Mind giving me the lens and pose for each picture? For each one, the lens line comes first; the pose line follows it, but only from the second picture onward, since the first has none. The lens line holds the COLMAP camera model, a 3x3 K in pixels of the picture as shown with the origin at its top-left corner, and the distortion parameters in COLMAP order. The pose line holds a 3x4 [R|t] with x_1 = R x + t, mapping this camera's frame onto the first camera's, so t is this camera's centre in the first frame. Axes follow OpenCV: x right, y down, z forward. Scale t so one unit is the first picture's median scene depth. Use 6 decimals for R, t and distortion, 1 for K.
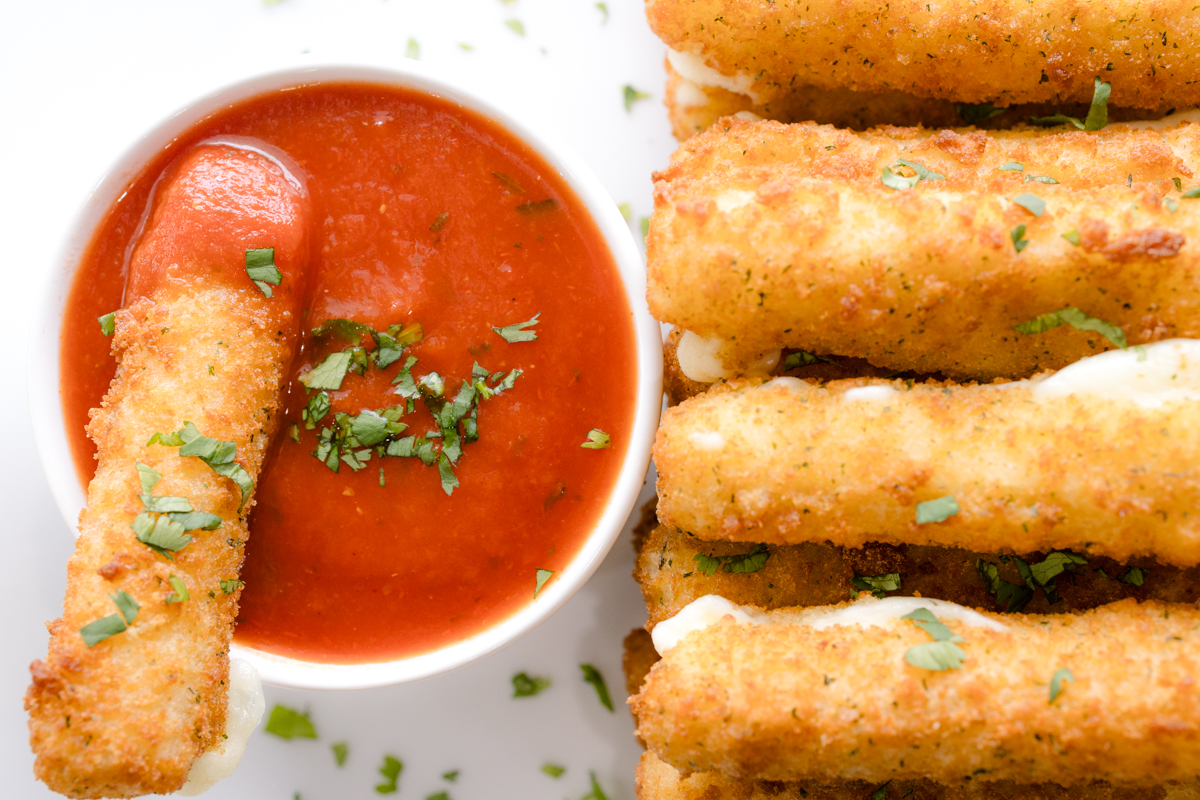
lens RADIAL K [[1582.5, 0, 600.6], [0, 1582.5, 421.3], [0, 0, 1]] dist [0.023512, 0.000000]
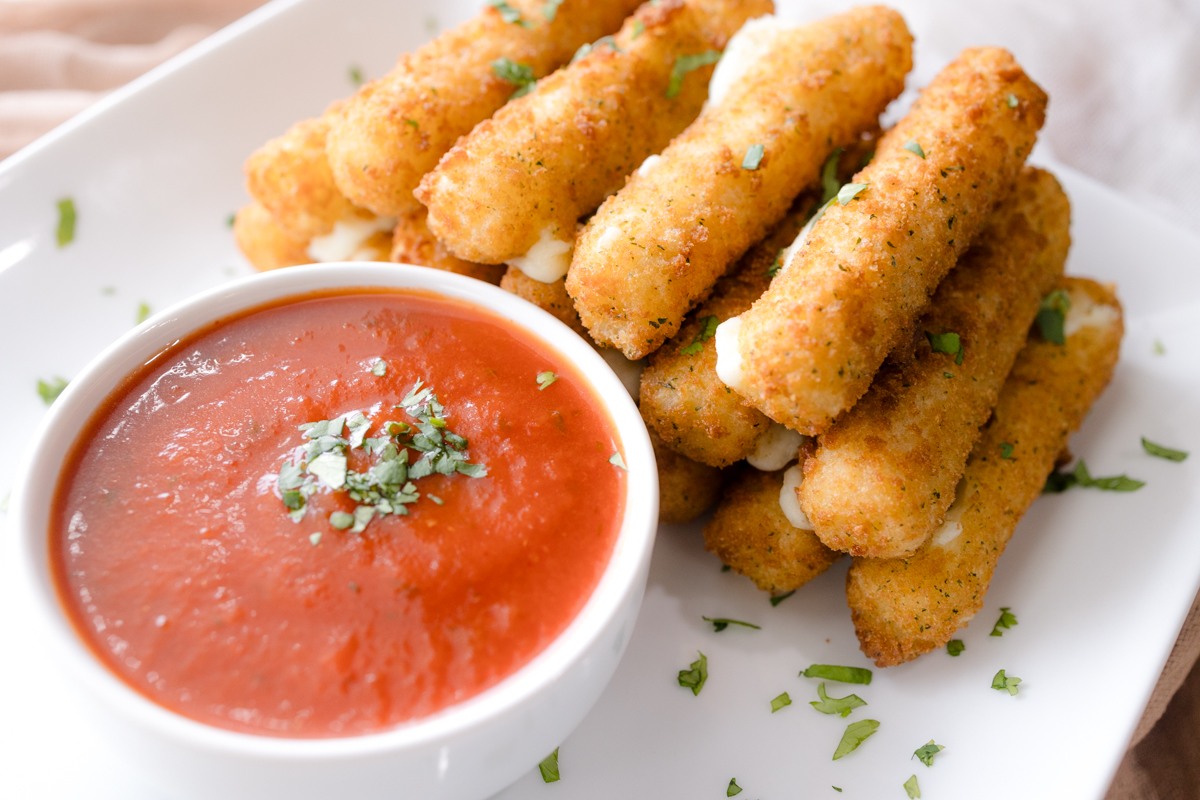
lens RADIAL K [[1302.7, 0, 608.6], [0, 1302.7, 375.2], [0, 0, 1]] dist [0.037370, 0.000000]
pose [[0.561255, -0.546261, 0.621766, -0.610549], [0.821577, 0.458514, -0.338787, 0.398424], [-0.100022, 0.700974, 0.706138, 0.378590]]
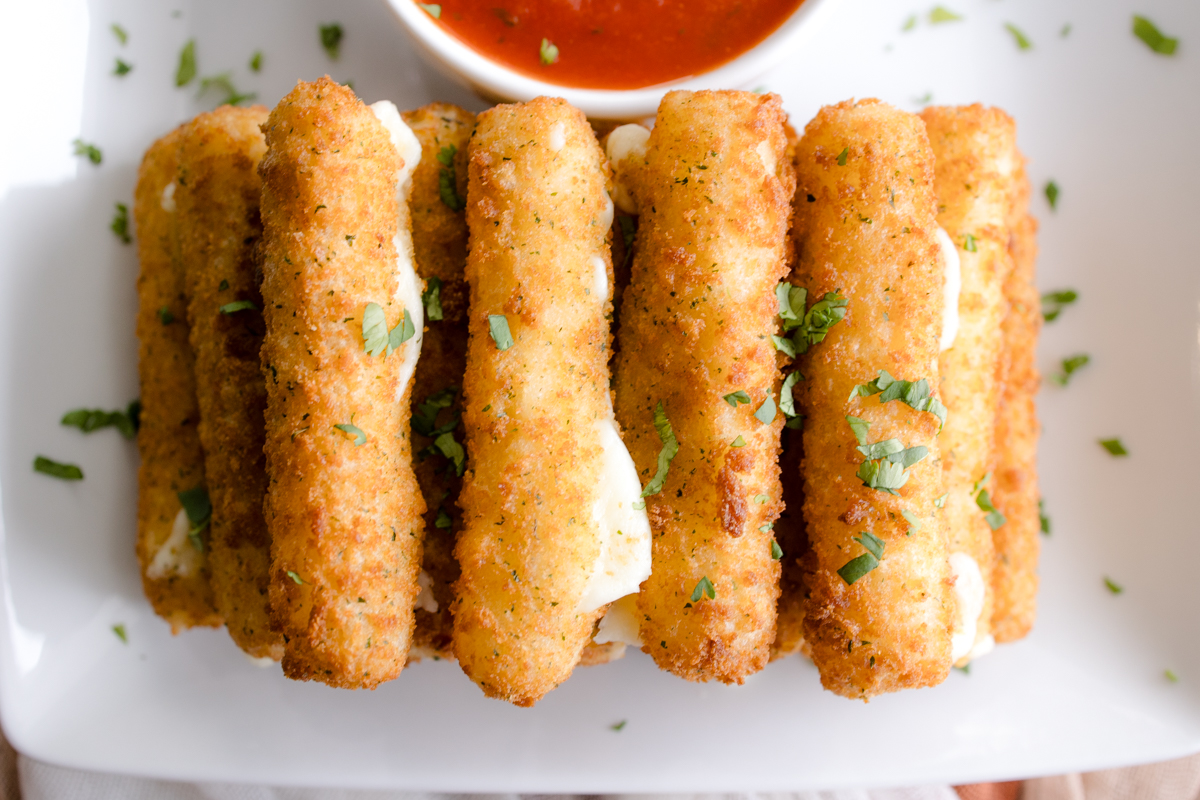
lens RADIAL K [[1429.2, 0, 565.0], [0, 1429.2, 403.3], [0, 0, 1]] dist [-0.057931, 0.000000]
pose [[0.015263, 0.998569, 0.051252, 0.209222], [-0.999733, 0.016129, -0.016528, 0.027095], [-0.017331, -0.050986, 0.998549, -0.036786]]
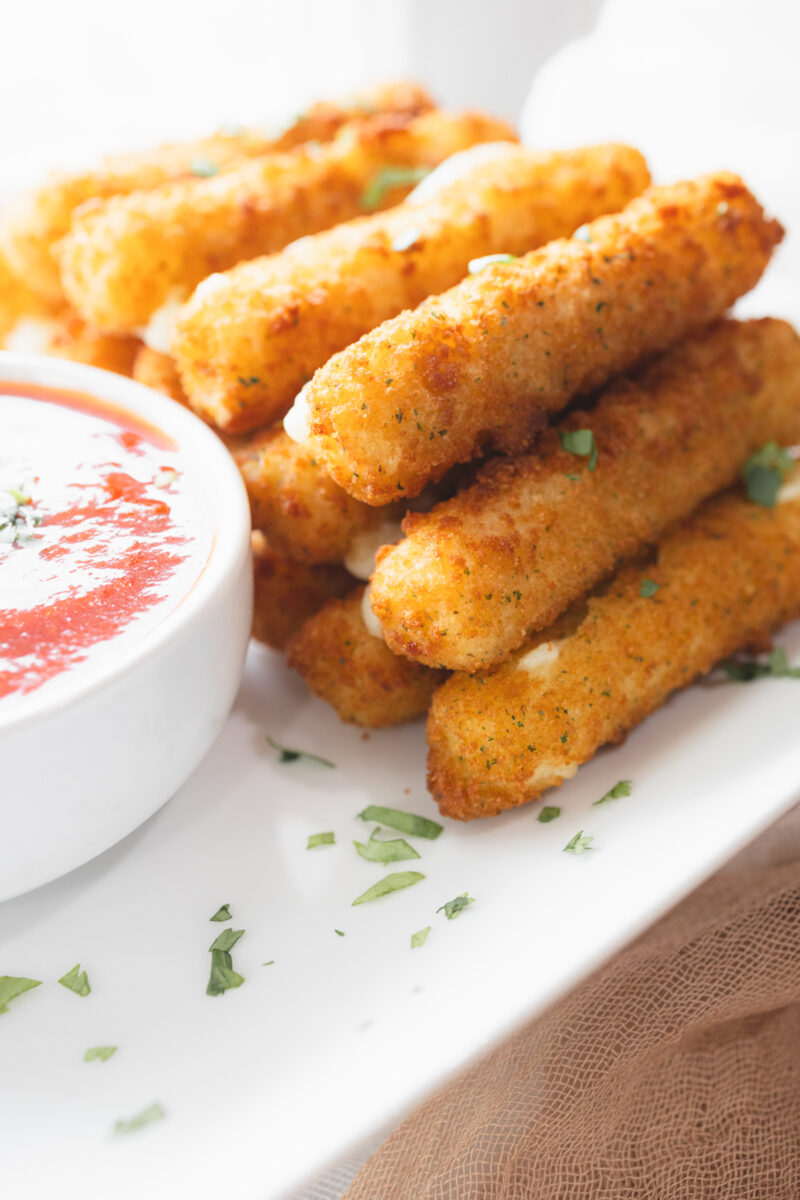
lens RADIAL K [[1302.7, 0, 396.1], [0, 1302.7, 592.2], [0, 0, 1]] dist [0.037370, 0.000000]
pose [[0.749225, -0.346805, 0.564259, -0.423251], [0.658712, 0.478930, -0.580280, 0.725772], [-0.068997, 0.806444, 0.587271, 0.638311]]
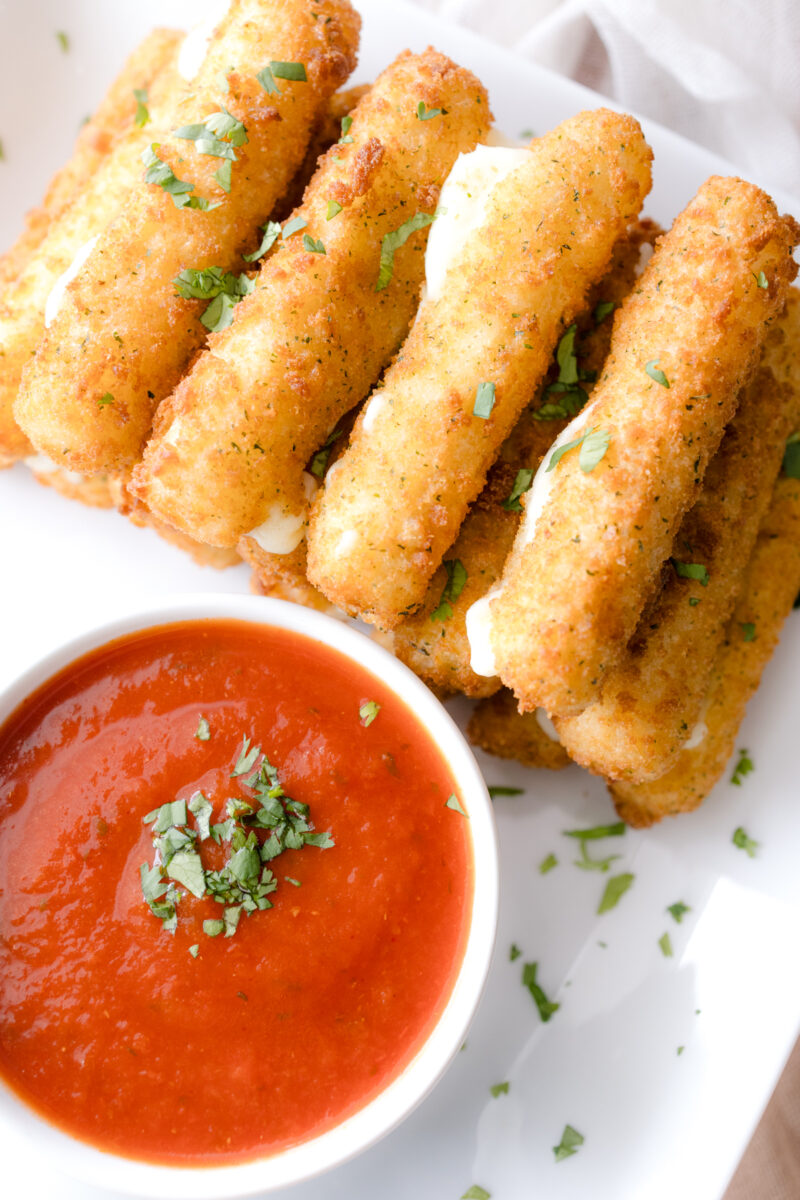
lens RADIAL K [[1302.7, 0, 397.4], [0, 1302.7, 594.9], [0, 0, 1]] dist [0.037370, 0.000000]
pose [[0.441992, -0.855113, 0.270970, -0.207464], [0.893532, 0.446316, -0.049021, 0.109718], [-0.079020, 0.263788, 0.961339, 0.096758]]
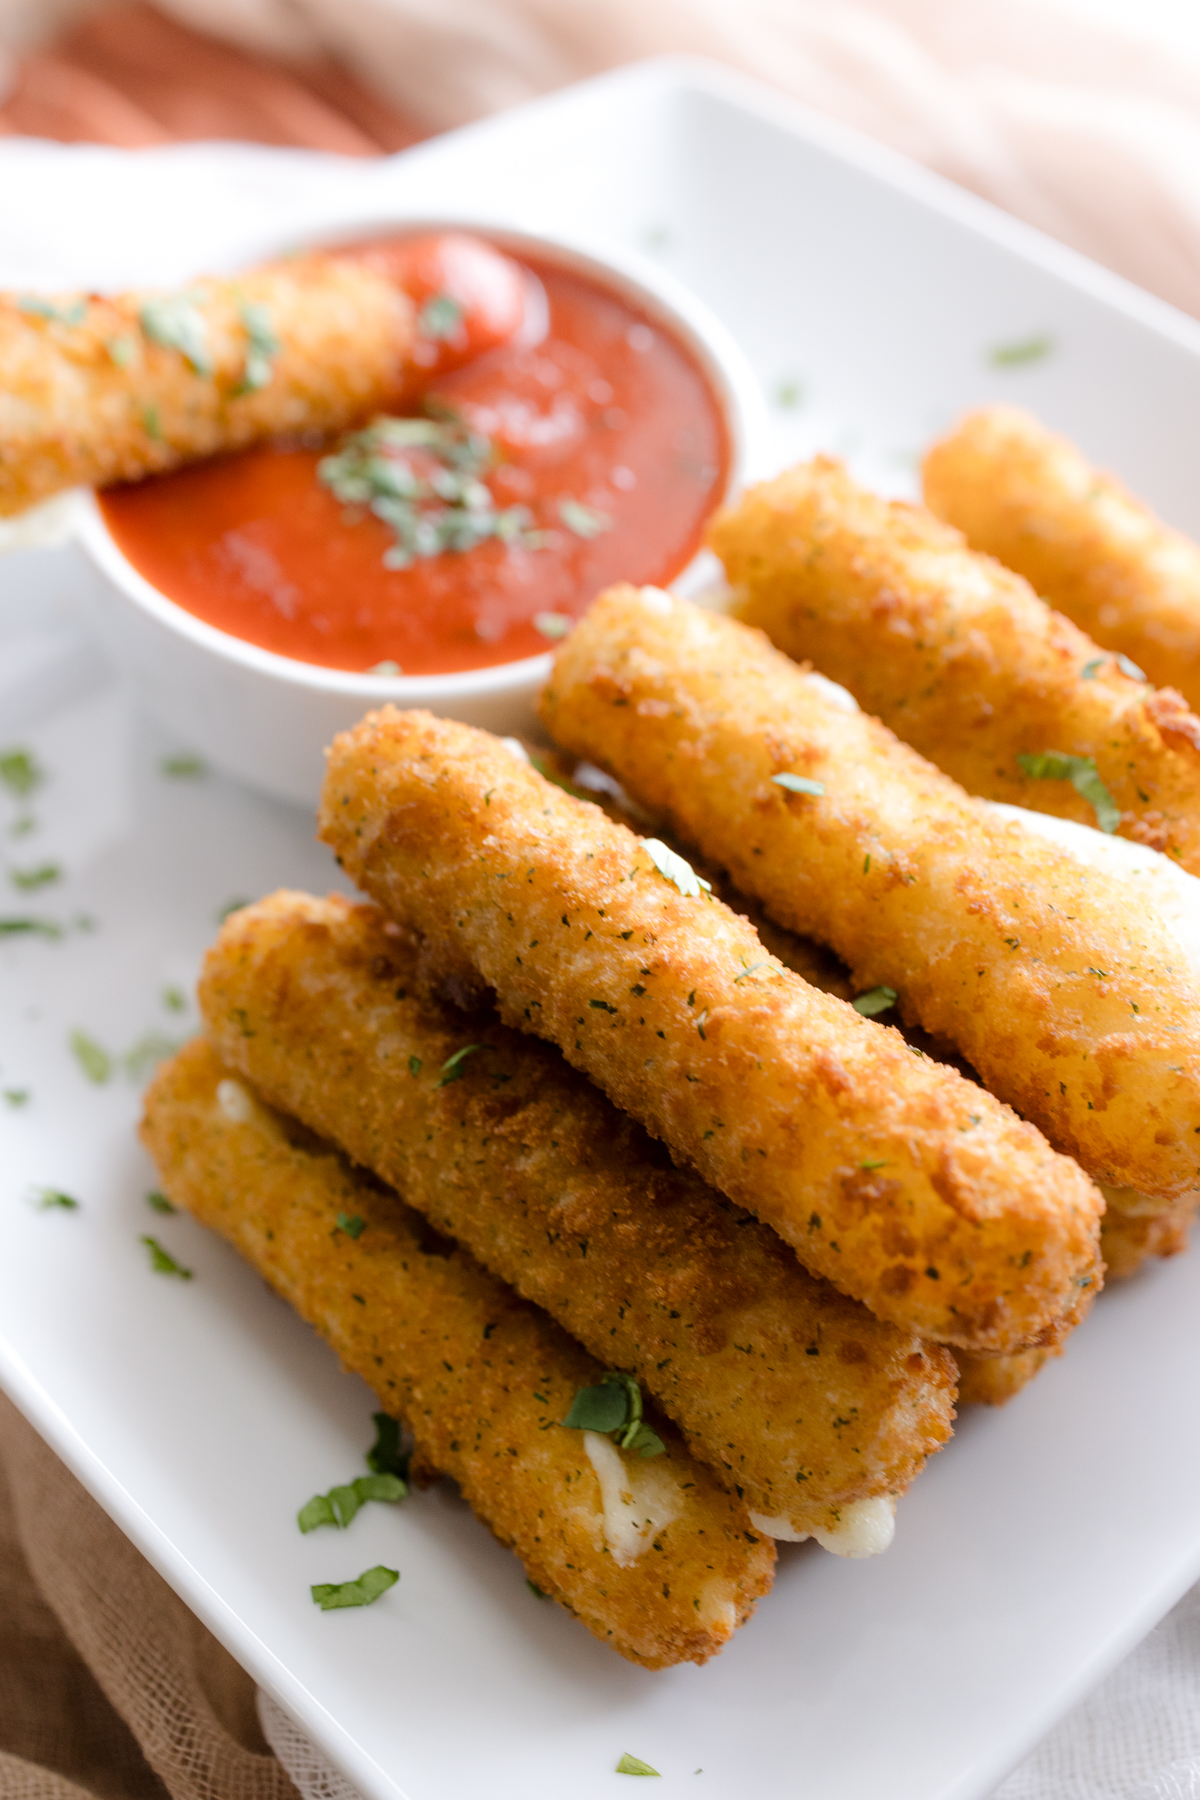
lens RADIAL K [[1954.1, 0, 597.6], [0, 1954.1, 900.2], [0, 0, 1]] dist [0.037370, 0.000000]
pose [[0.691963, 0.634278, -0.344787, 0.510416], [-0.717026, 0.548231, -0.430484, 0.573935], [-0.084024, 0.545100, 0.834150, 0.223499]]
